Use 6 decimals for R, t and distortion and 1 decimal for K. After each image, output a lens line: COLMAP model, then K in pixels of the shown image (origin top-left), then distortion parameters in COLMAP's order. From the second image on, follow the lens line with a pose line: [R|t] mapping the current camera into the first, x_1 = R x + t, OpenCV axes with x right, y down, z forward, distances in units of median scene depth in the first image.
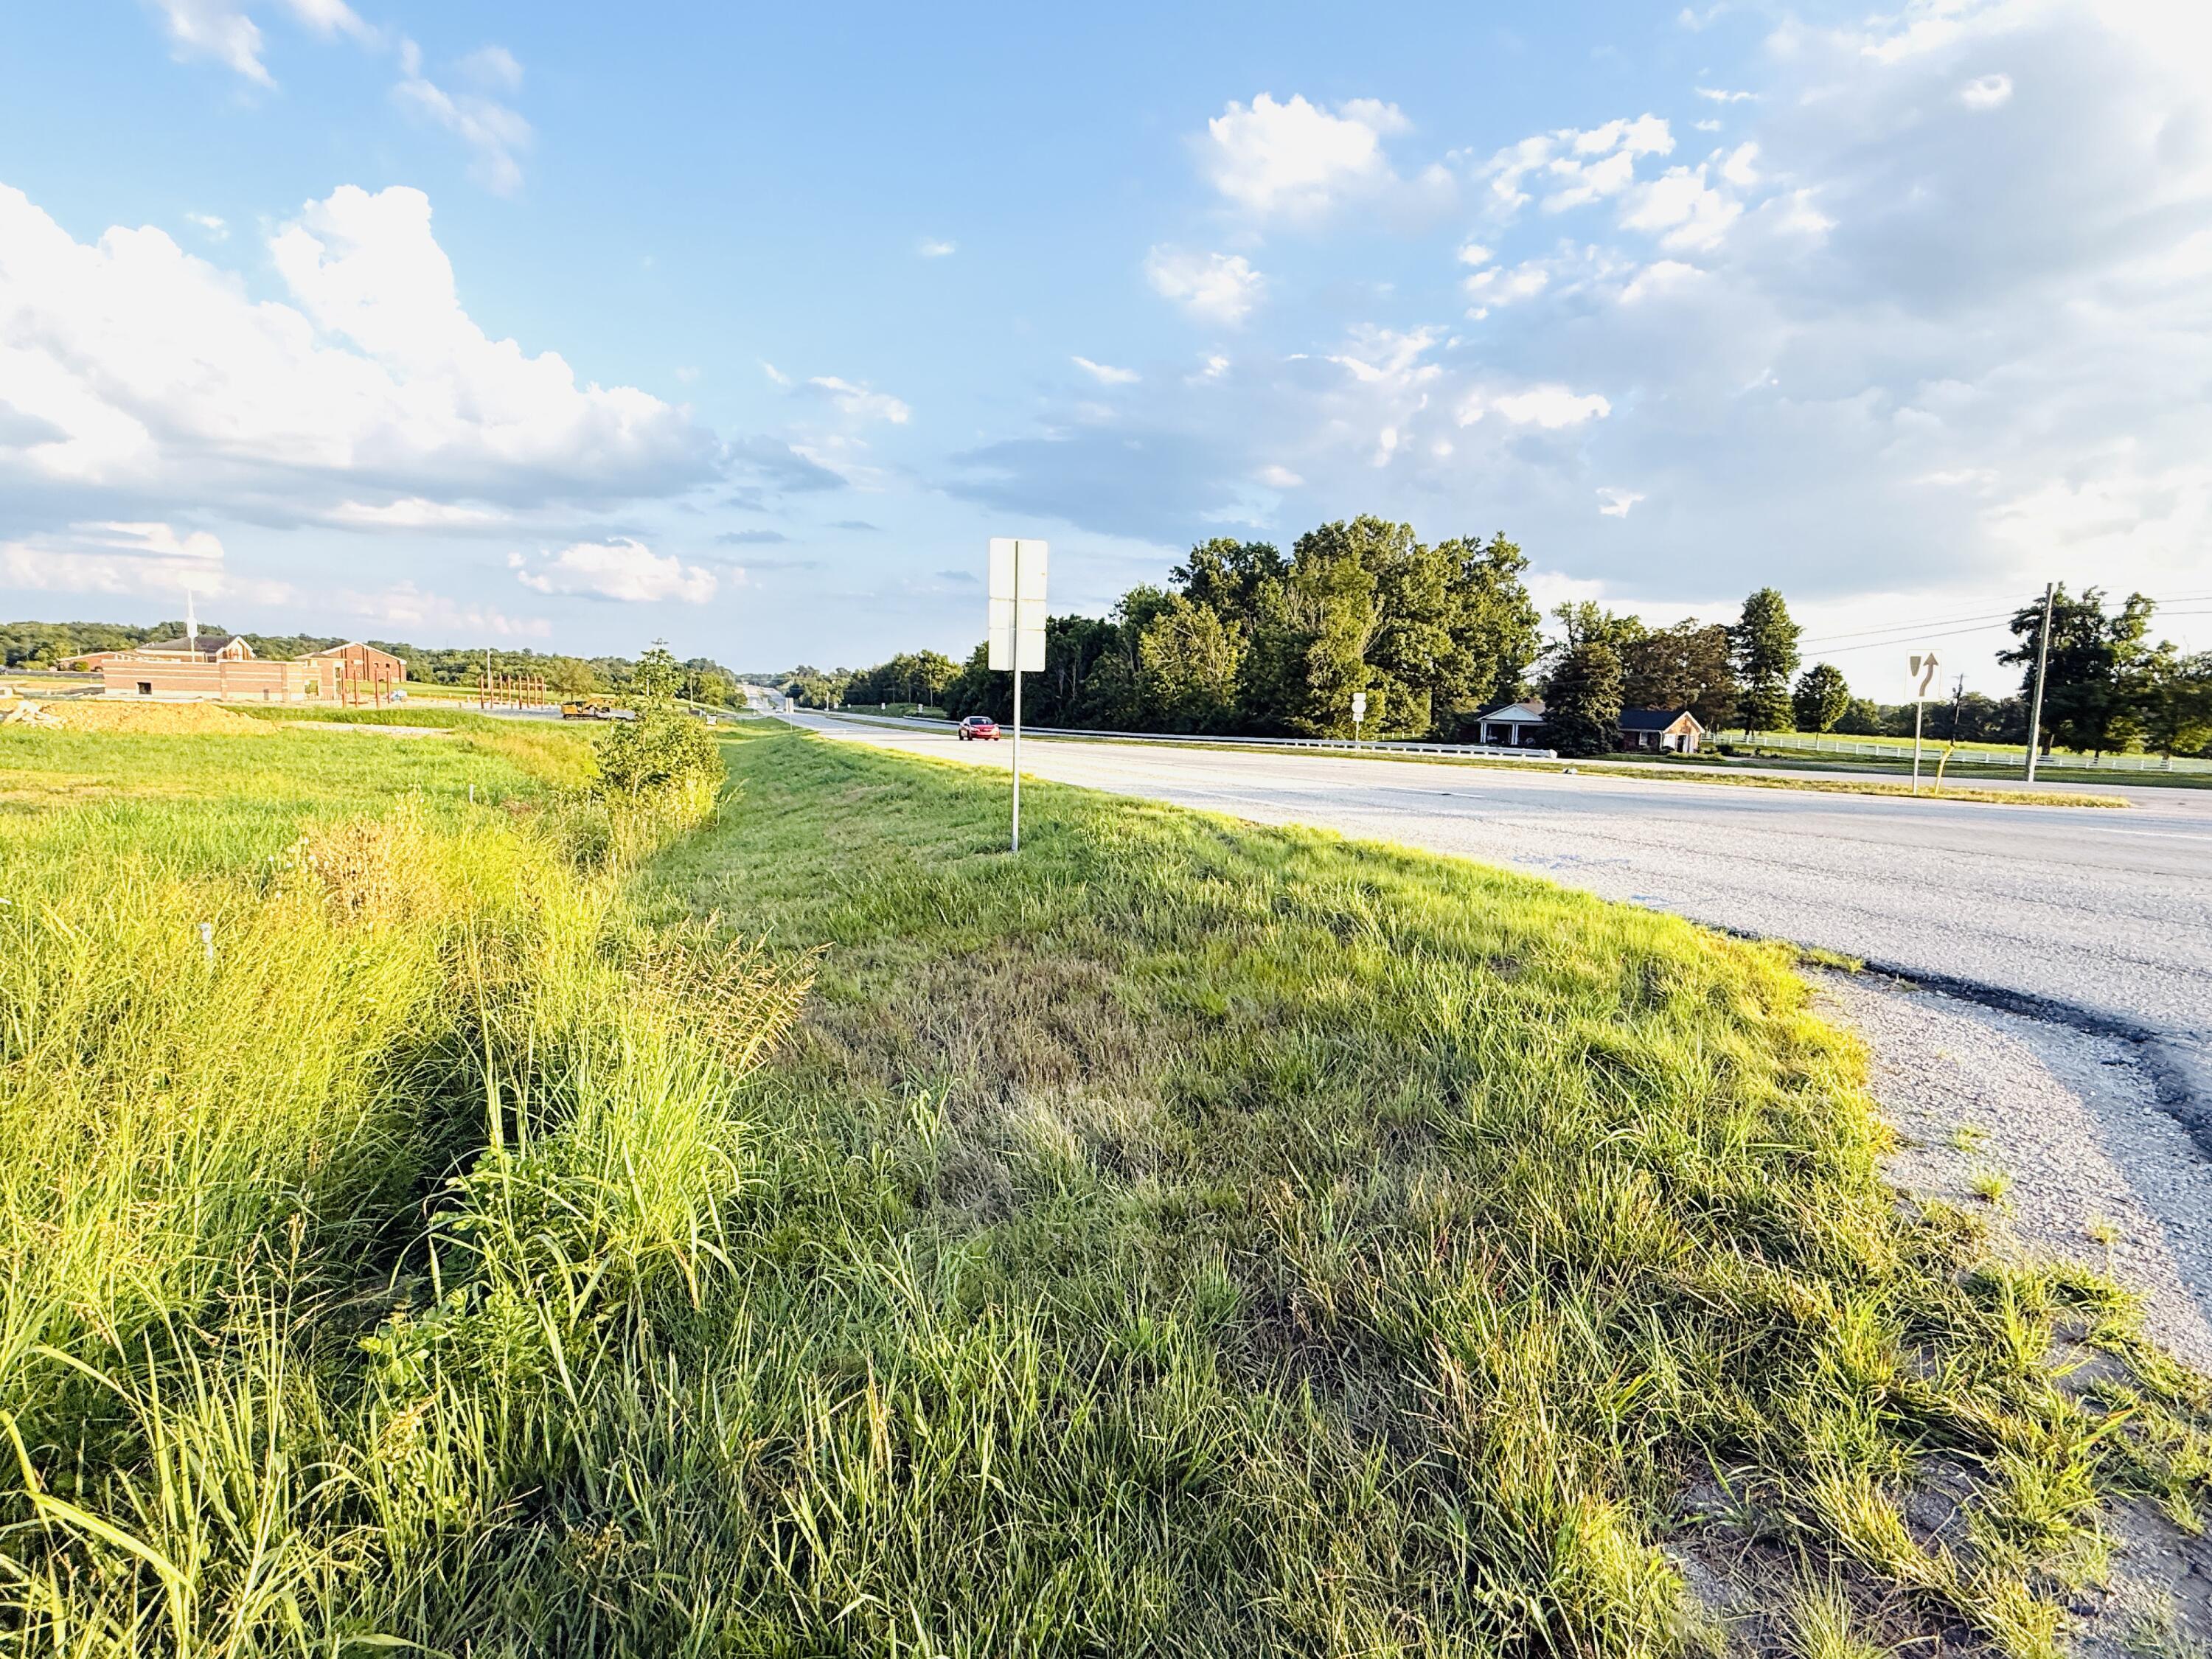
lens RADIAL K [[1142.4, 0, 1099.4], [0, 1142.4, 821.3], [0, 0, 1]] dist [0.002177, -0.001041]
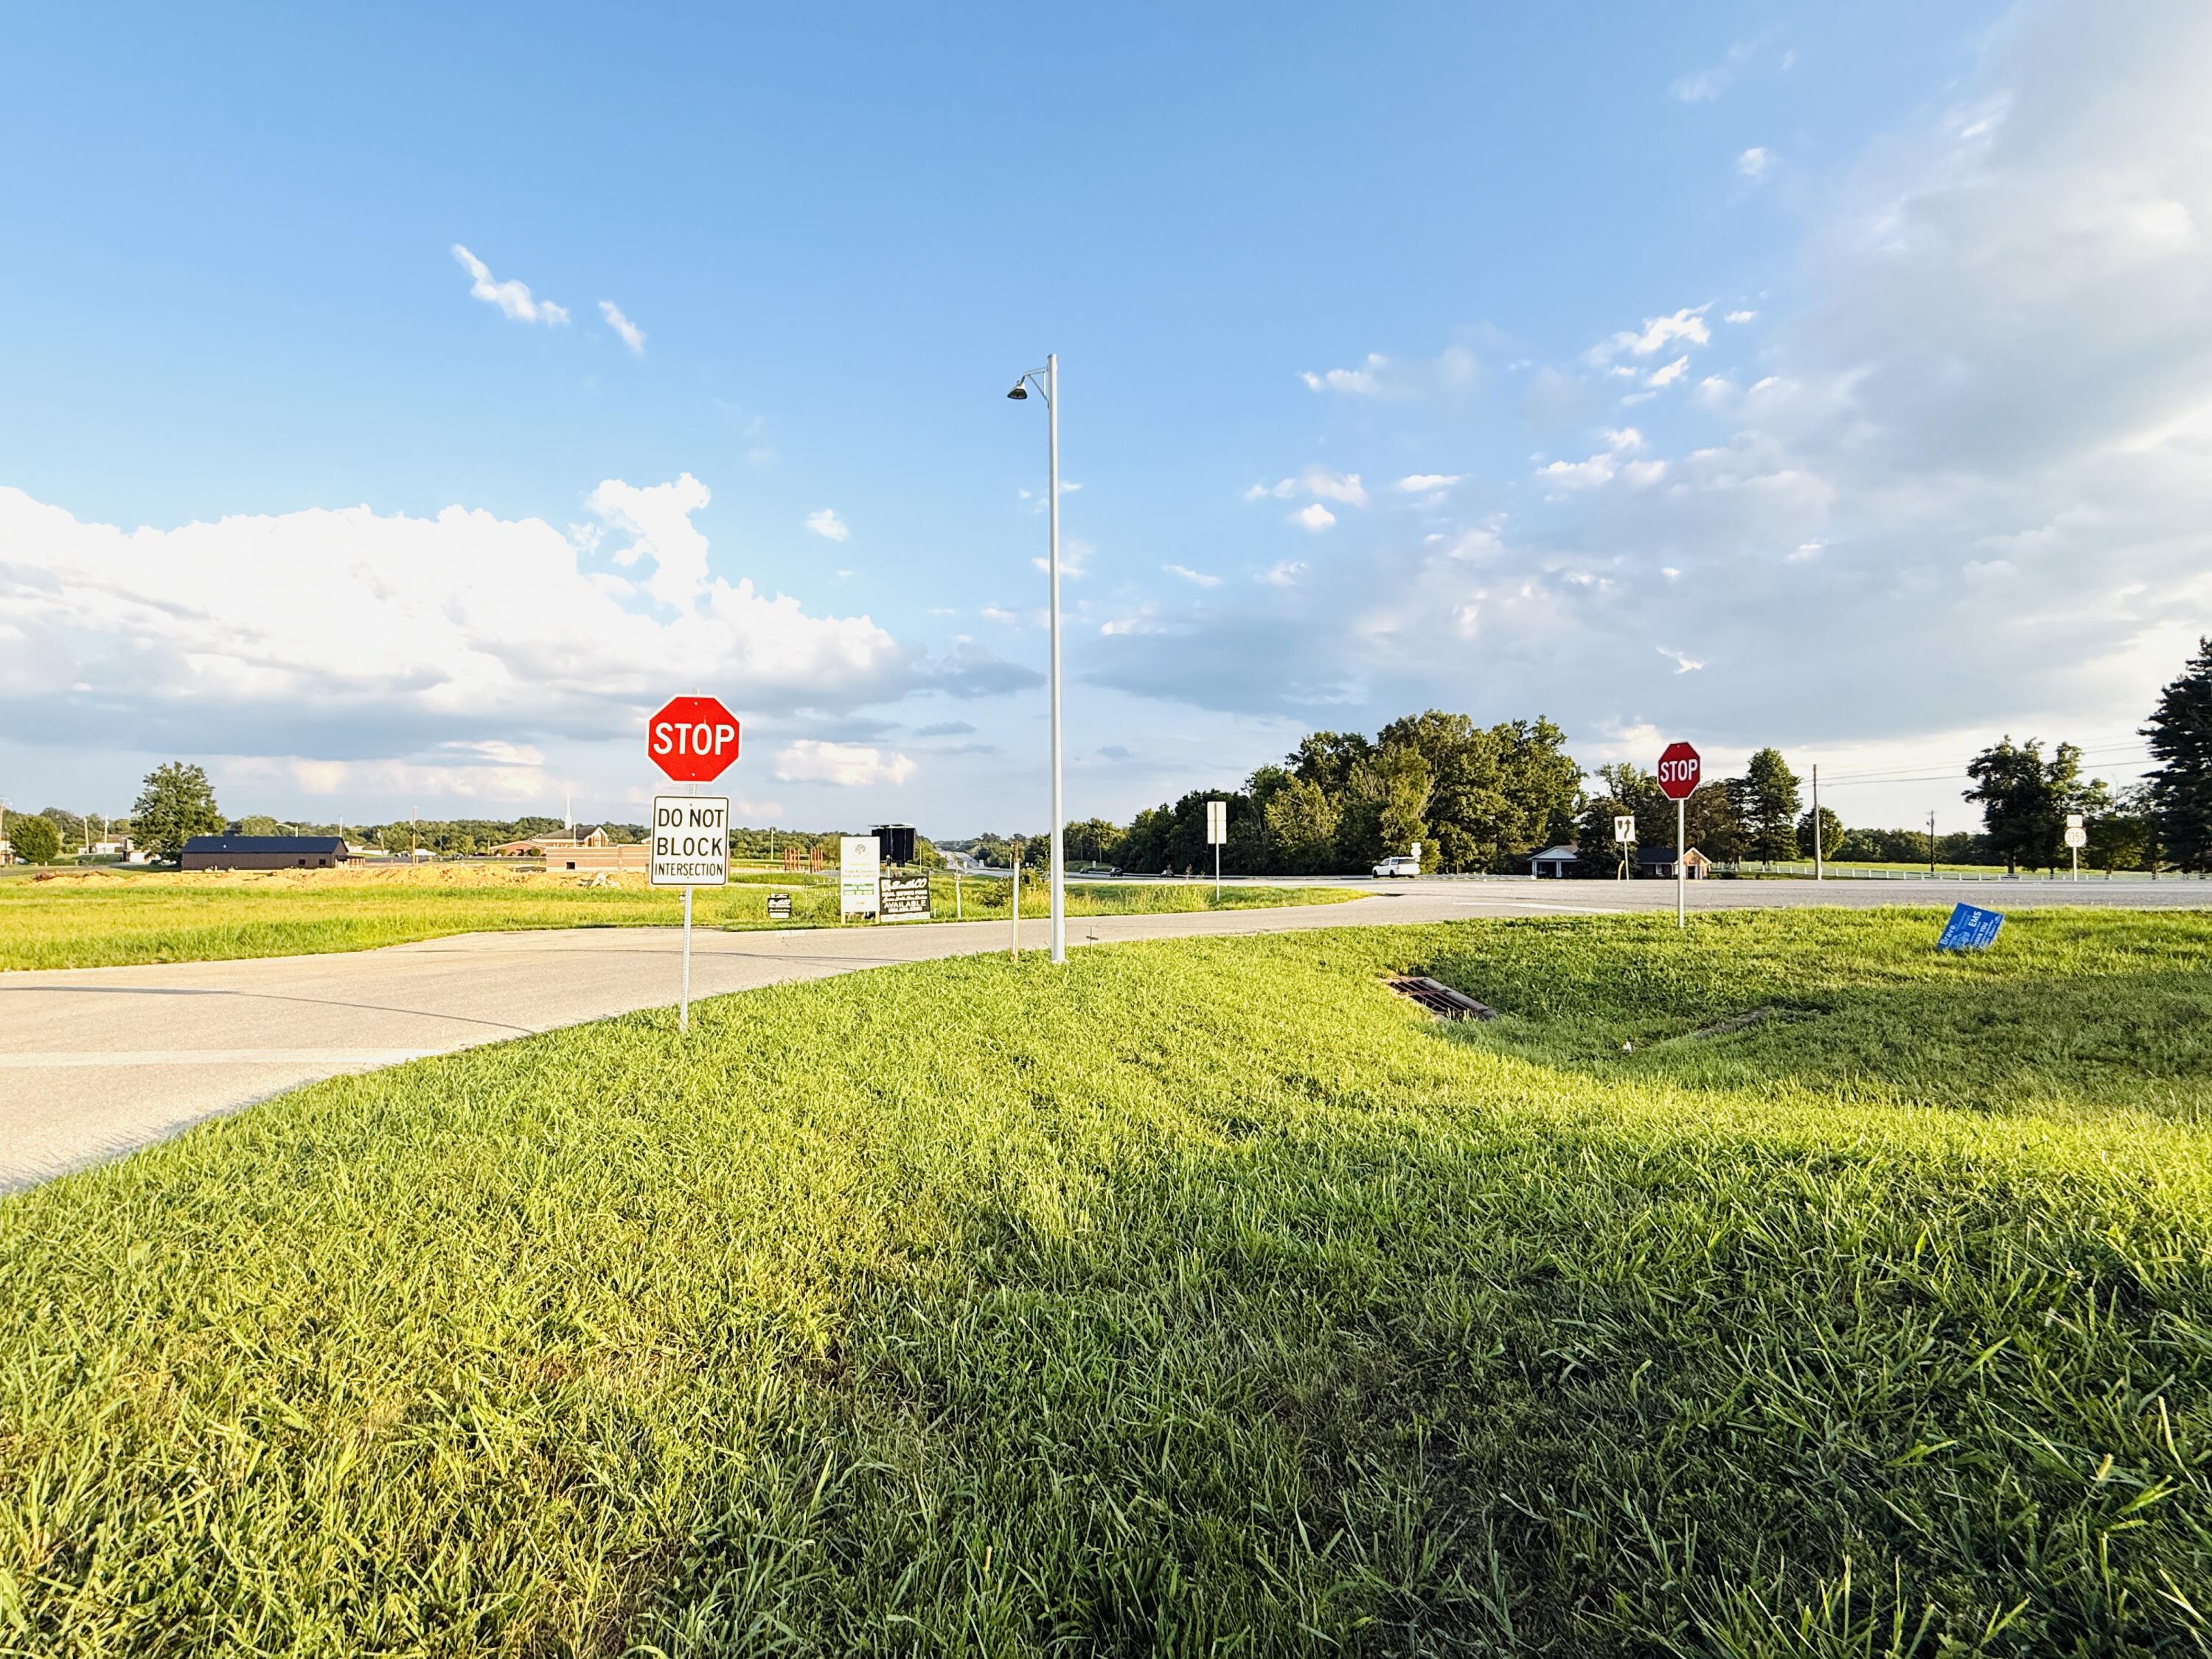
lens RADIAL K [[992.4, 0, 1106.3], [0, 992.4, 831.8], [0, 0, 1]] dist [-0.000533, -0.000861]
pose [[0.991247, -0.034483, -0.127437, -0.002246], [0.017706, 0.991288, -0.130514, 0.018177], [0.130828, 0.127115, 0.983222, -0.168309]]
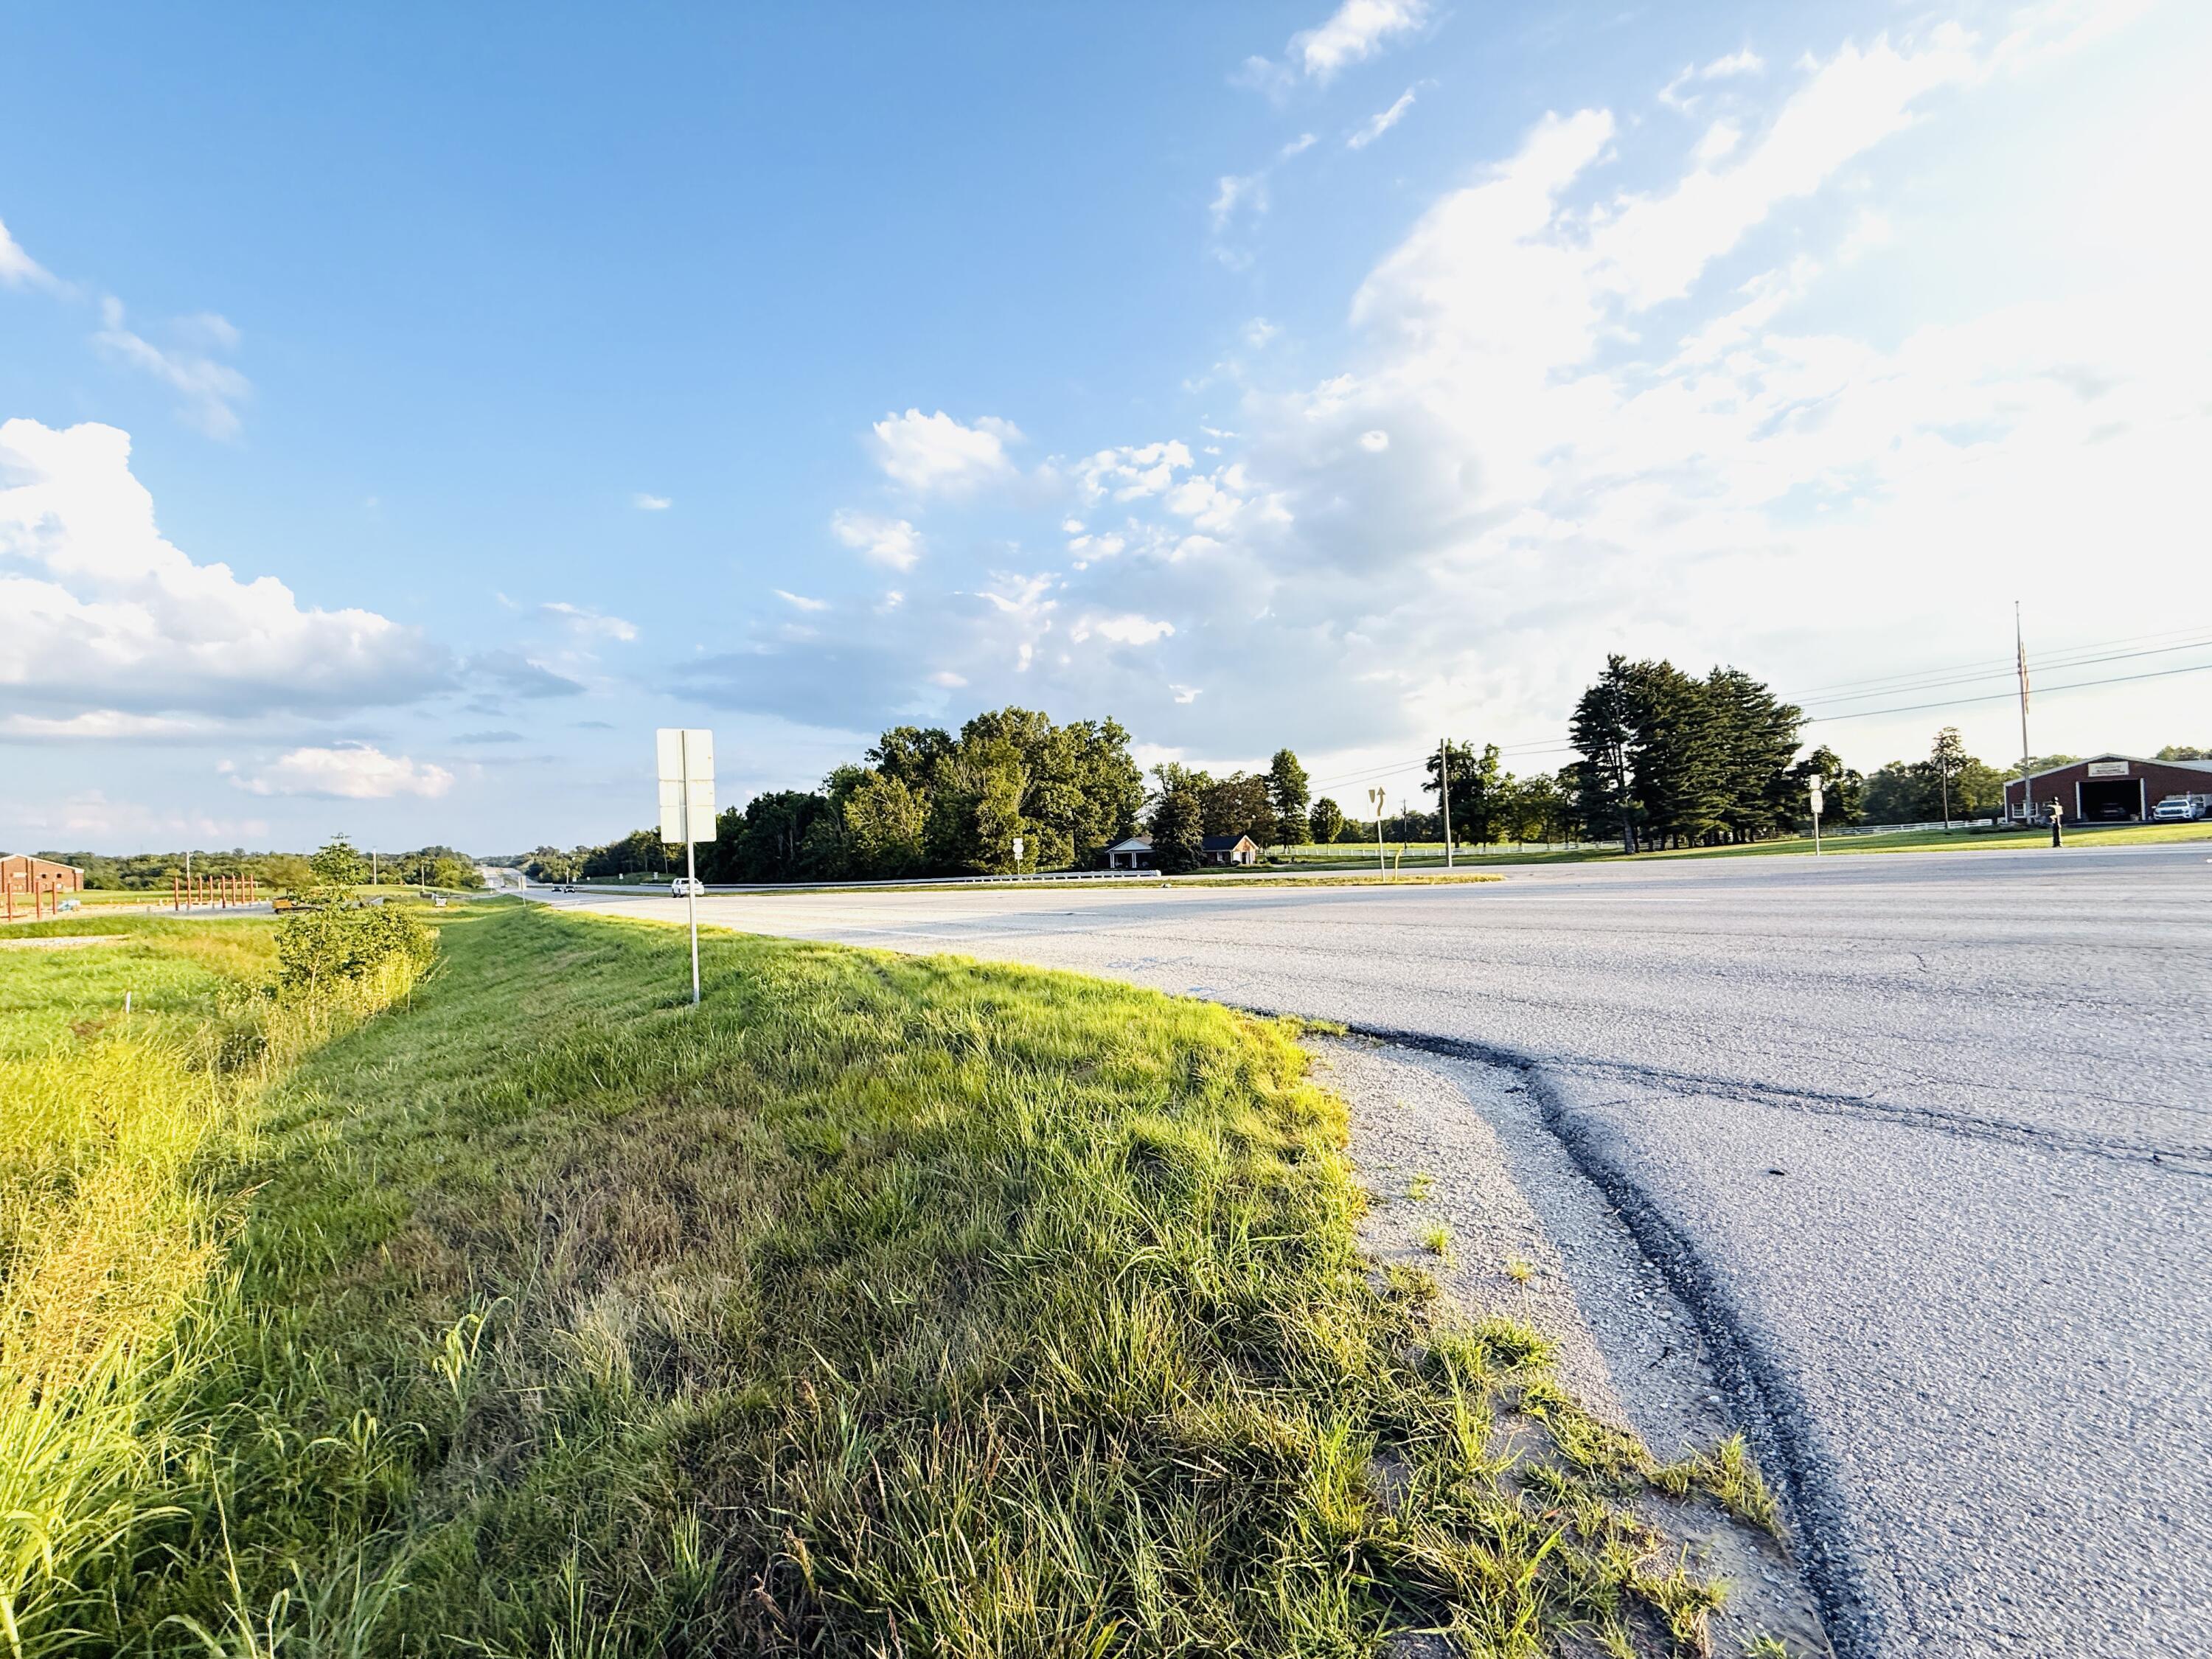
lens RADIAL K [[885.2, 0, 1101.8], [0, 885.2, 828.8], [0, 0, 1]] dist [0.000629, -0.000224]
pose [[0.949980, -0.063712, 0.305742, 0.005121], [0.101723, 0.988708, -0.110036, -0.000670], [-0.295279, 0.135633, 0.945735, 0.004809]]
